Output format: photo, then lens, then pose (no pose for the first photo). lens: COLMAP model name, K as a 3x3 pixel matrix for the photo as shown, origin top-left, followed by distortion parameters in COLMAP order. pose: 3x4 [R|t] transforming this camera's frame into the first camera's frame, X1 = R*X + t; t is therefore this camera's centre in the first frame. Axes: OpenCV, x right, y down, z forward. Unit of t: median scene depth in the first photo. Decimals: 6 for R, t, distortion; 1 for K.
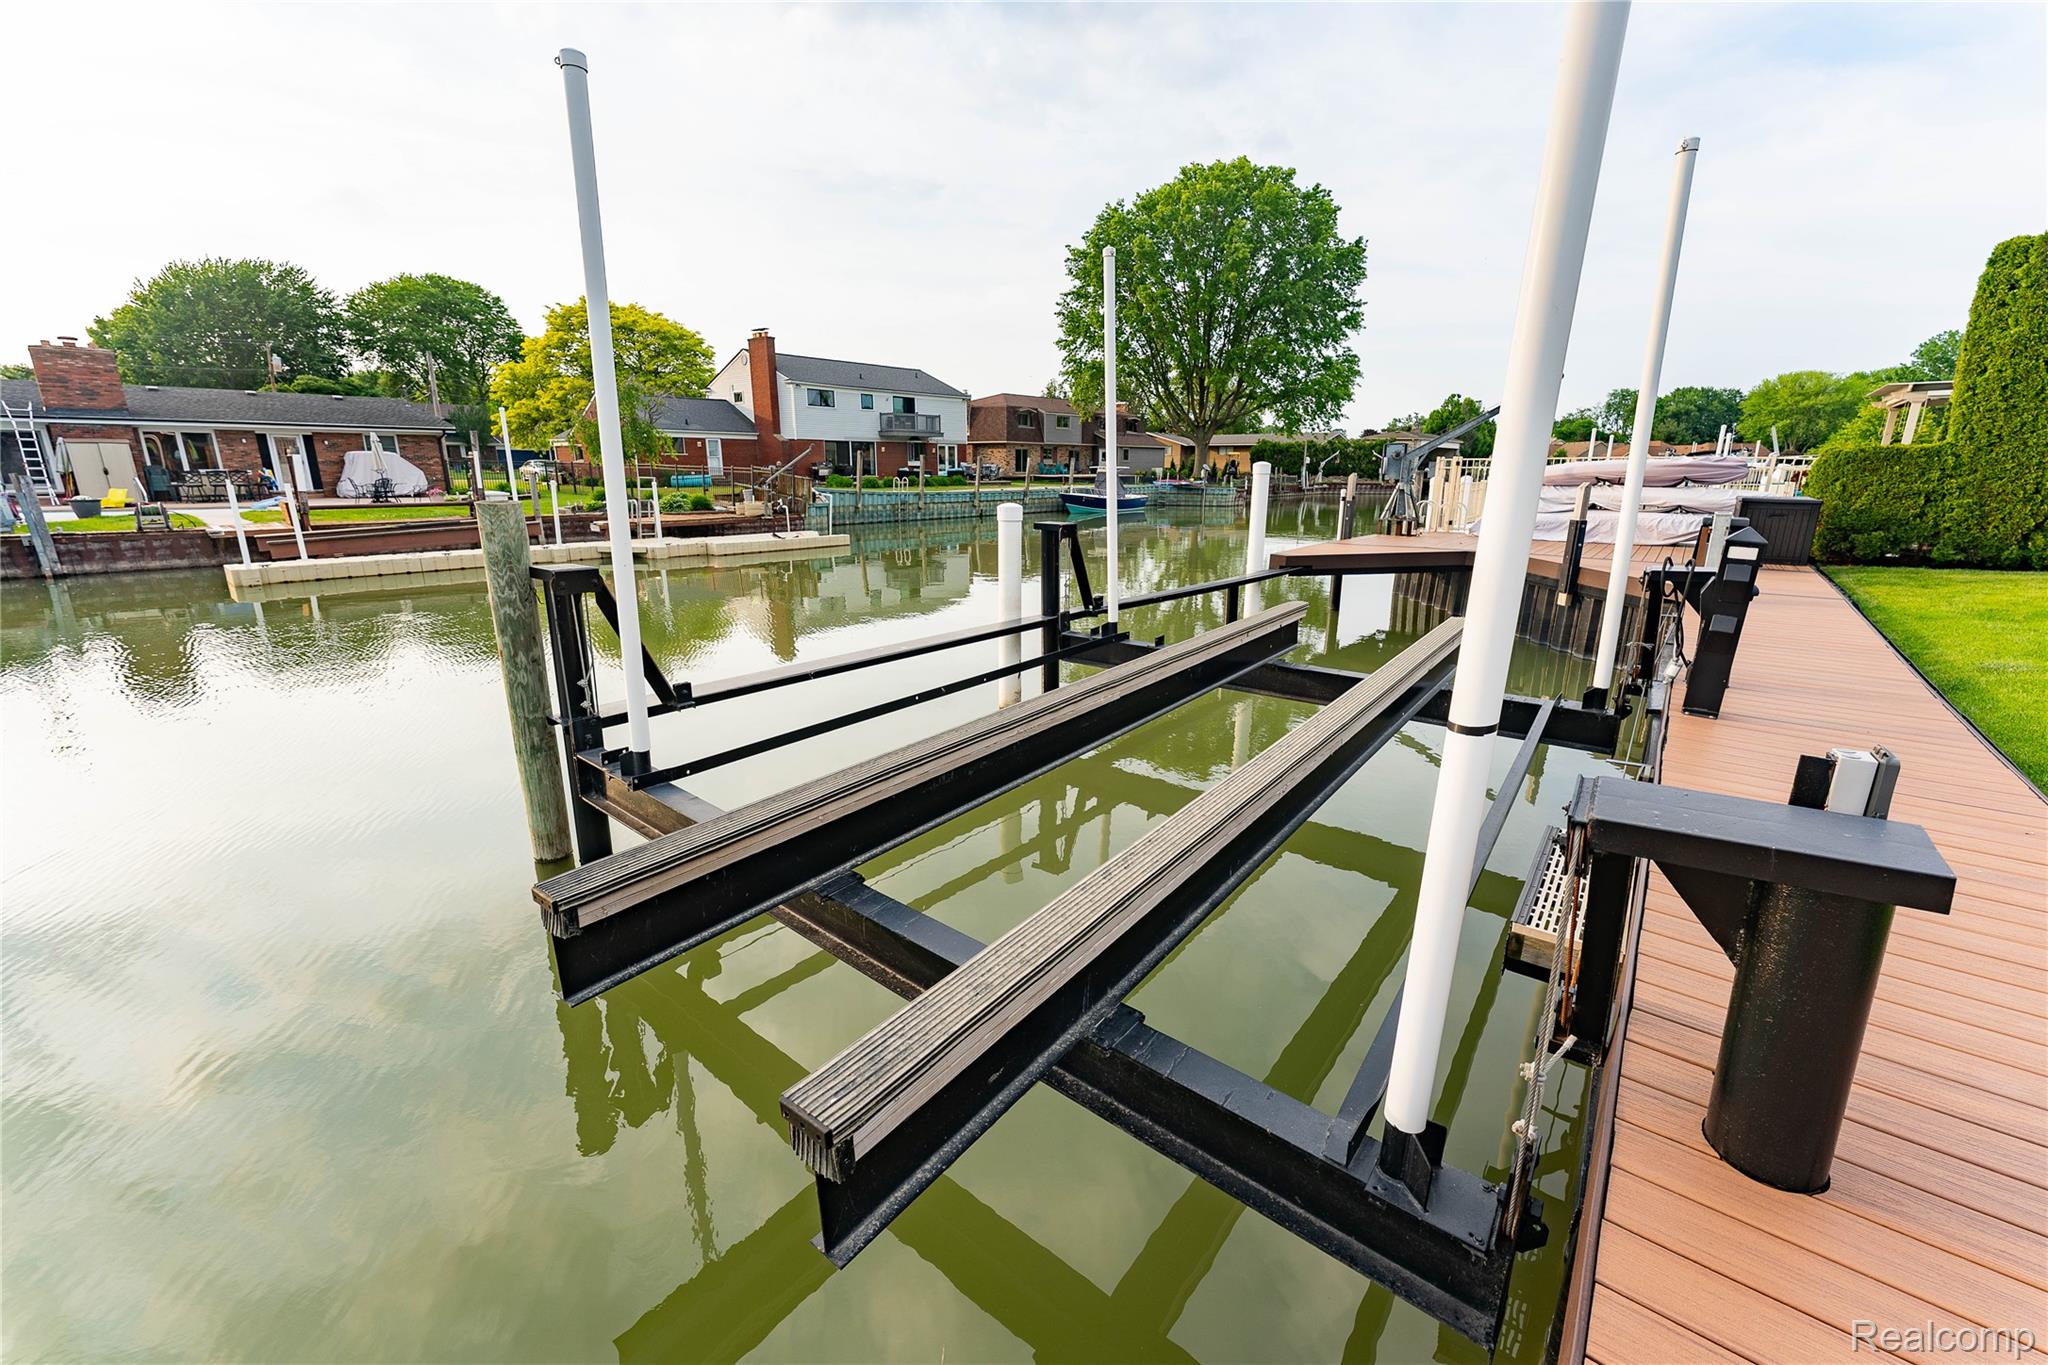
lens RADIAL K [[834.7, 0, 1024.0], [0, 834.7, 682.5], [0, 0, 1]] dist [-0.000622, 0.000046]
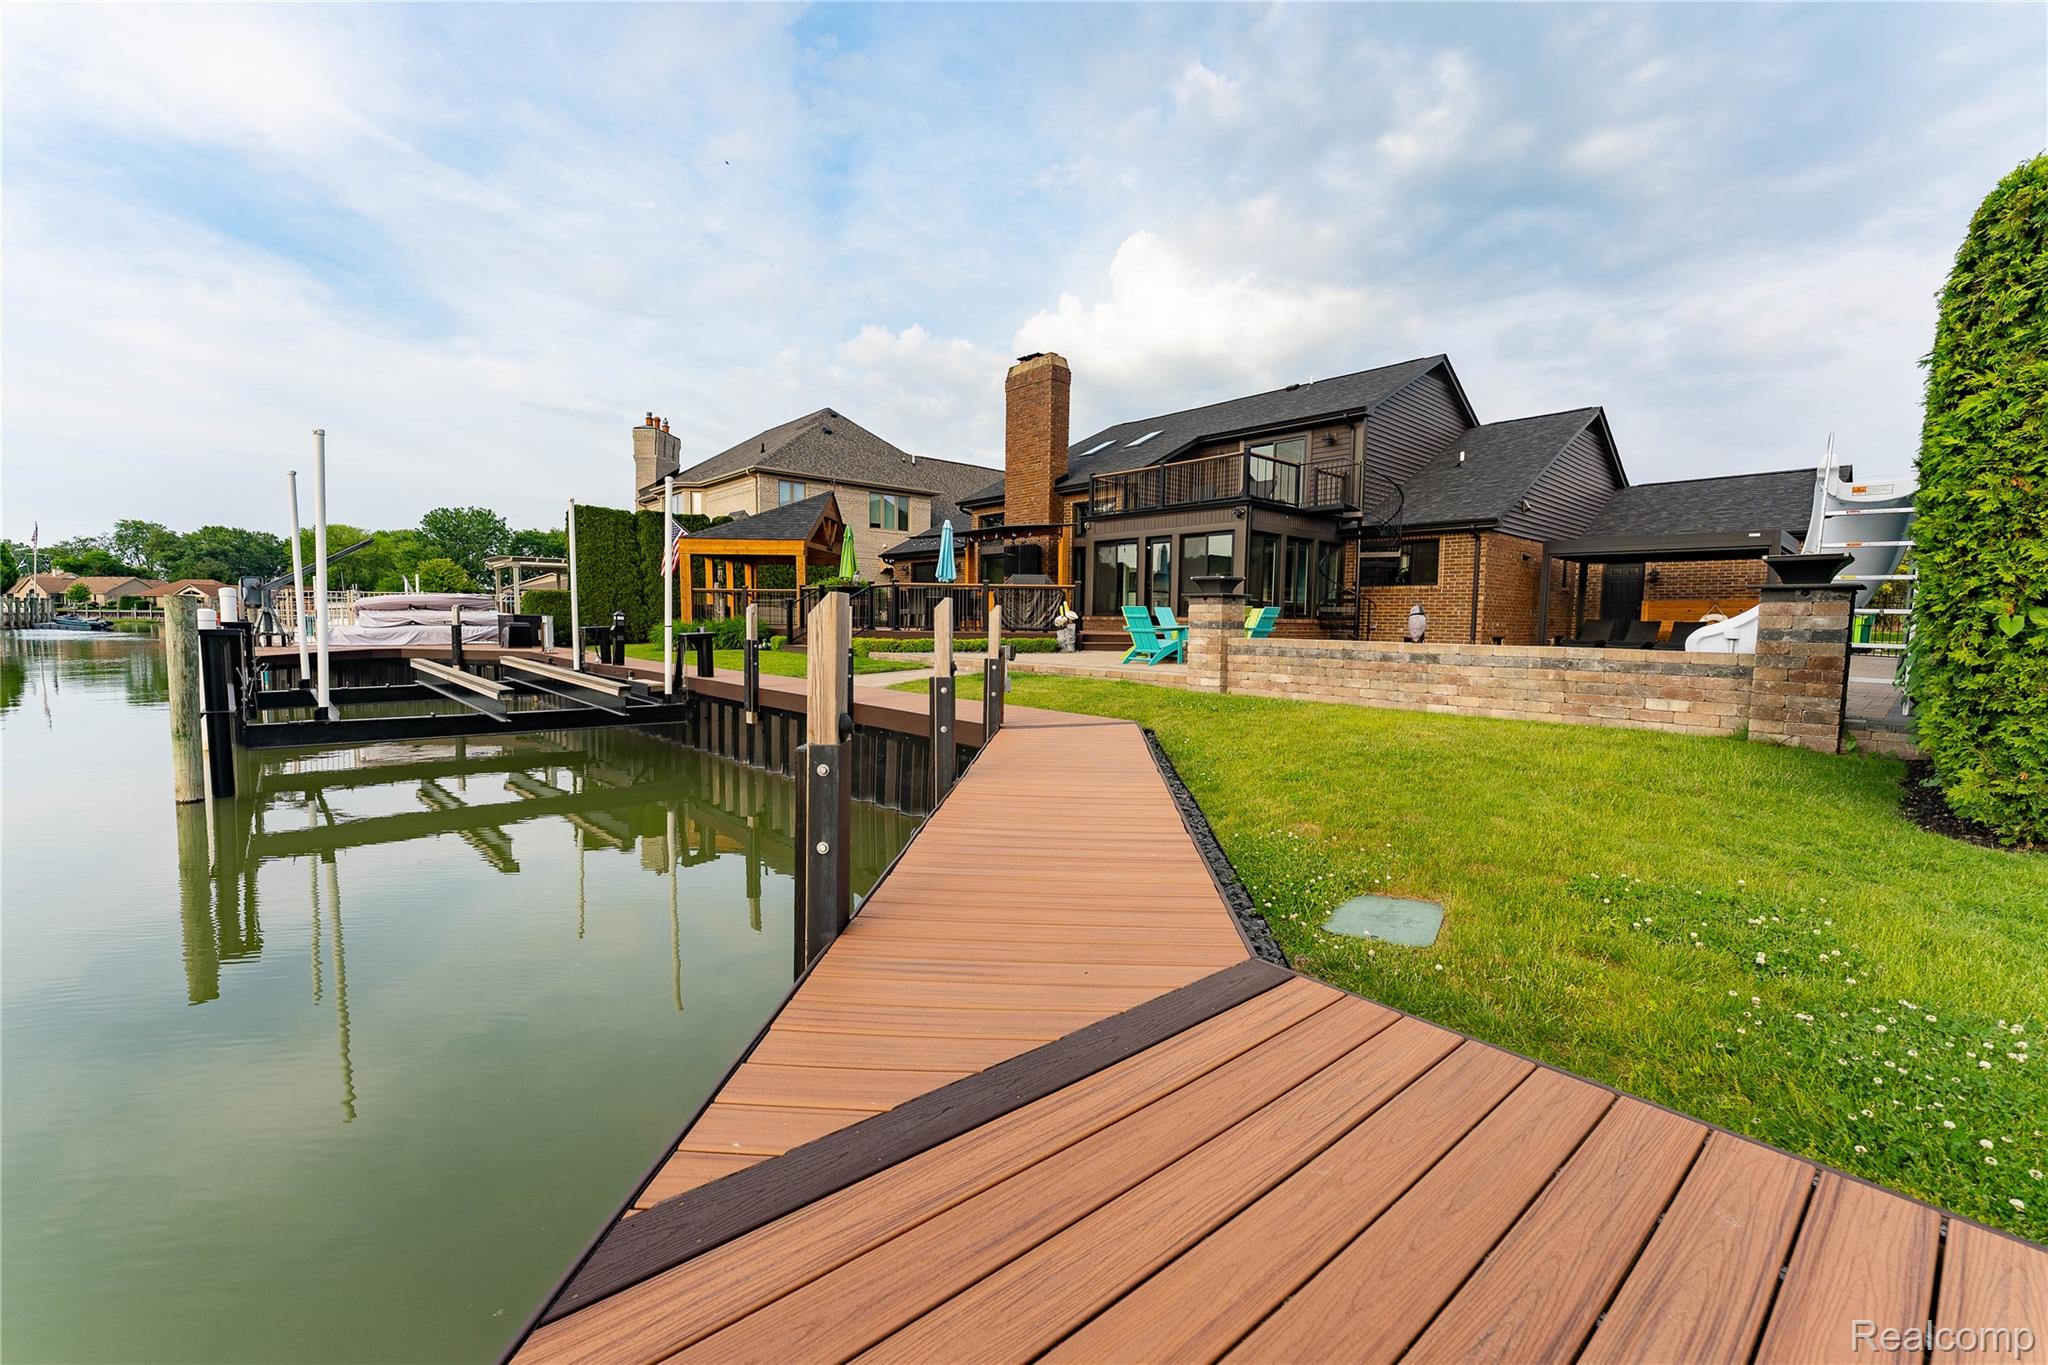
lens RADIAL K [[834.7, 0, 1024.0], [0, 834.7, 682.5], [0, 0, 1]] dist [-0.000622, 0.000046]
pose [[0.161137, -0.072924, 0.984234, -0.144936], [0.233903, 0.971676, 0.033700, 0.024300], [-0.958814, 0.224785, 0.173630, -0.074383]]
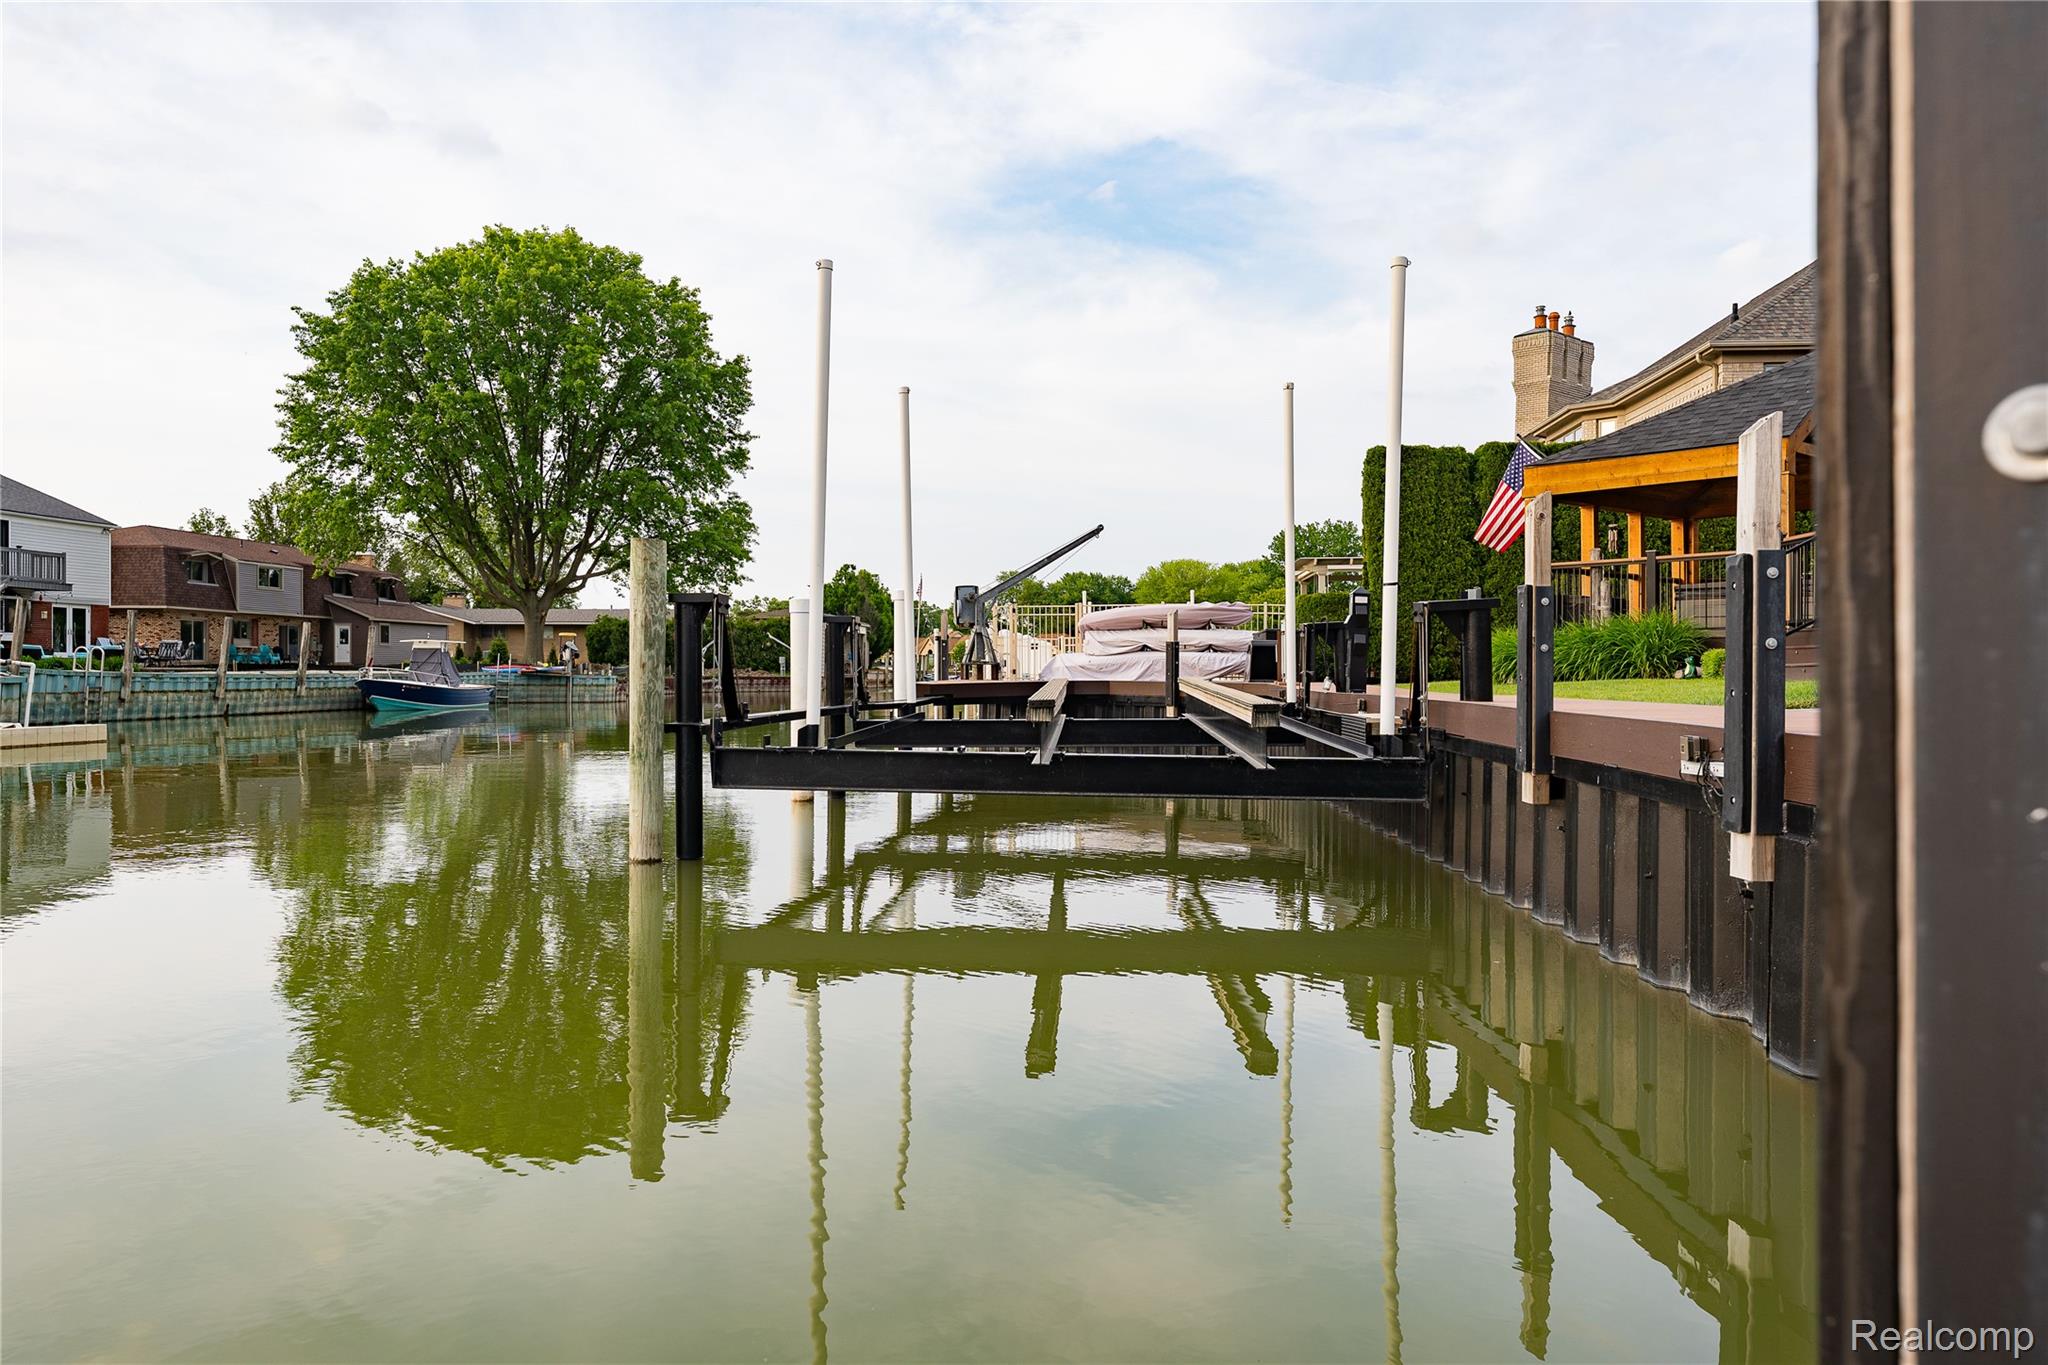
lens RADIAL K [[1356.8, 0, 1026.3], [0, 1356.8, 721.4], [0, 0, 1]] dist [-0.001768, -0.002513]
pose [[0.820935, -0.022727, 0.570570, -0.087290], [0.142813, 0.975624, -0.166618, 0.029976], [-0.552875, 0.218268, 0.804169, -0.056386]]
